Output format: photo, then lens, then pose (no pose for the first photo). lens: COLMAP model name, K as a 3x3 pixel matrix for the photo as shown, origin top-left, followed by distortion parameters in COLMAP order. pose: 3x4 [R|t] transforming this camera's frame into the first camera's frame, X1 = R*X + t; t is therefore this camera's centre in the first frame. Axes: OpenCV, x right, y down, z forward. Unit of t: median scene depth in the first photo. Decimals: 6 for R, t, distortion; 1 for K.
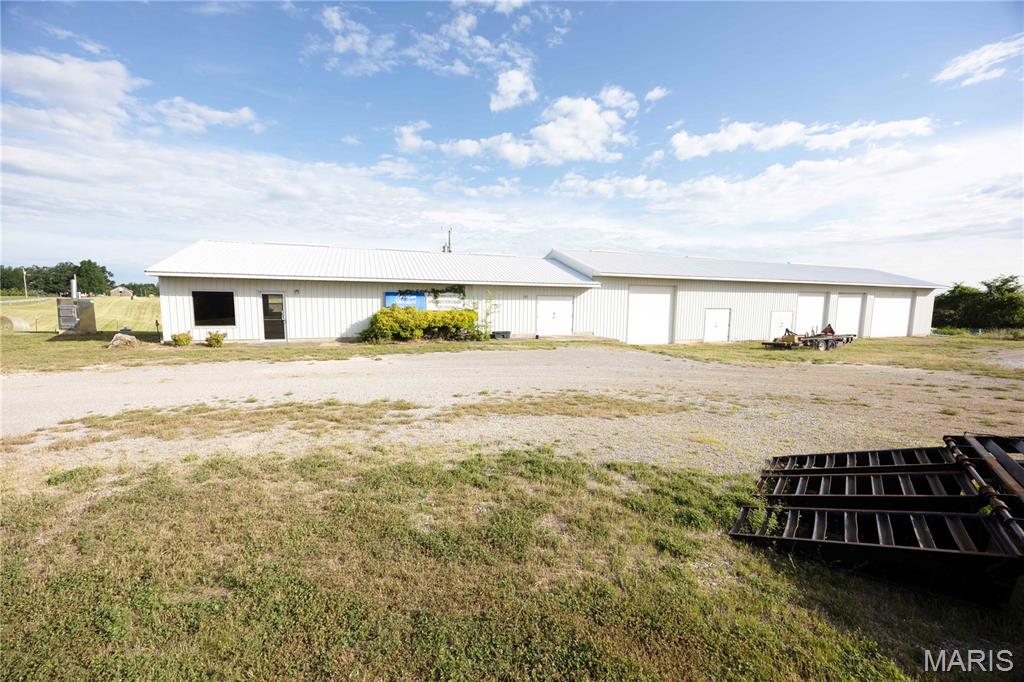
lens RADIAL K [[391.3, 0, 511.5], [0, 391.3, 359.4], [0, 0, 1]] dist [0.004895, -0.002383]
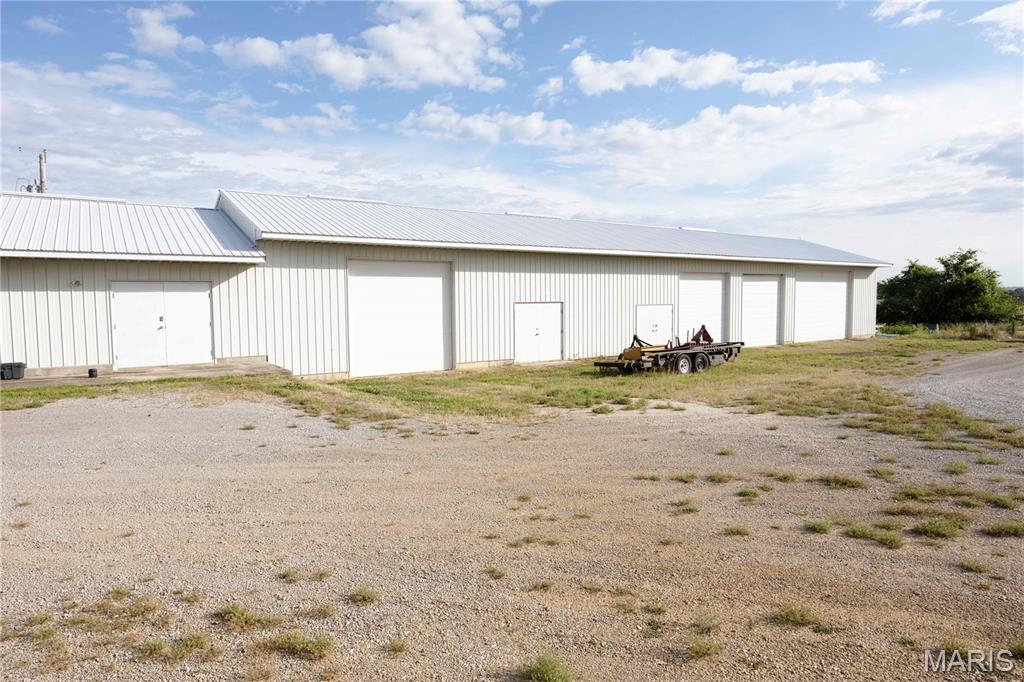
lens RADIAL K [[601.5, 0, 518.0], [0, 601.5, 332.5], [0, 0, 1]] dist [-0.007407, -0.001544]
pose [[0.971716, -0.031325, 0.234065, 0.291968], [0.051814, 0.995292, -0.081905, -0.017713], [-0.230397, 0.091716, 0.968765, 0.178428]]
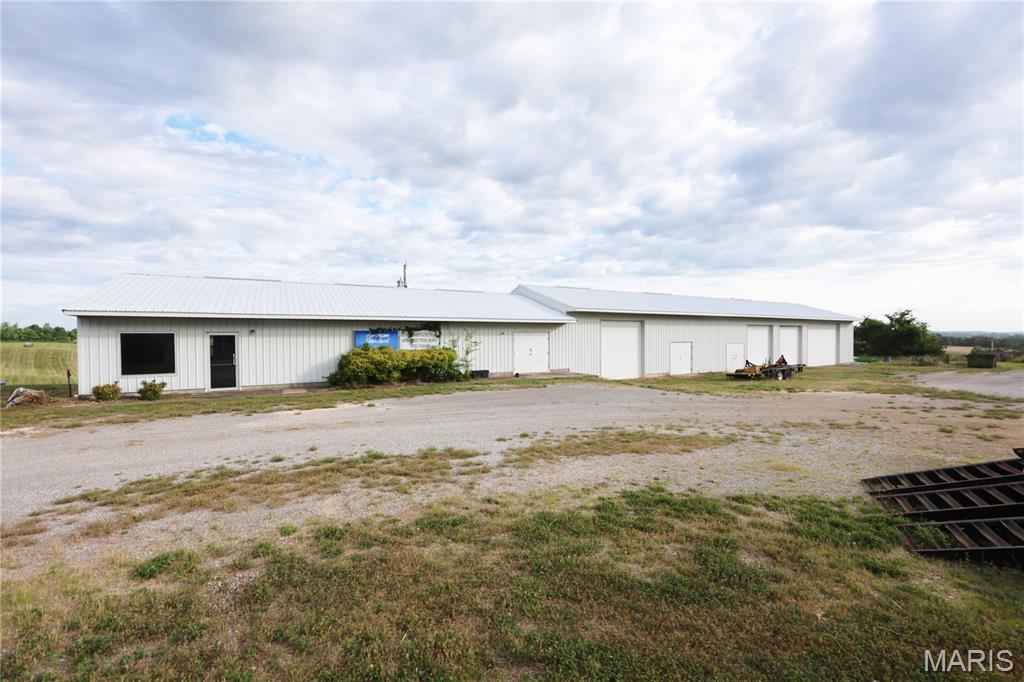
lens RADIAL K [[419.6, 0, 512.1], [0, 419.6, 339.3], [0, 0, 1]] dist [0.003964, -0.000071]
pose [[0.985439, -0.016974, 0.169180, -0.090972], [0.041250, 0.989145, -0.141032, -0.000547], [-0.164950, 0.145957, 0.975442, -0.001634]]
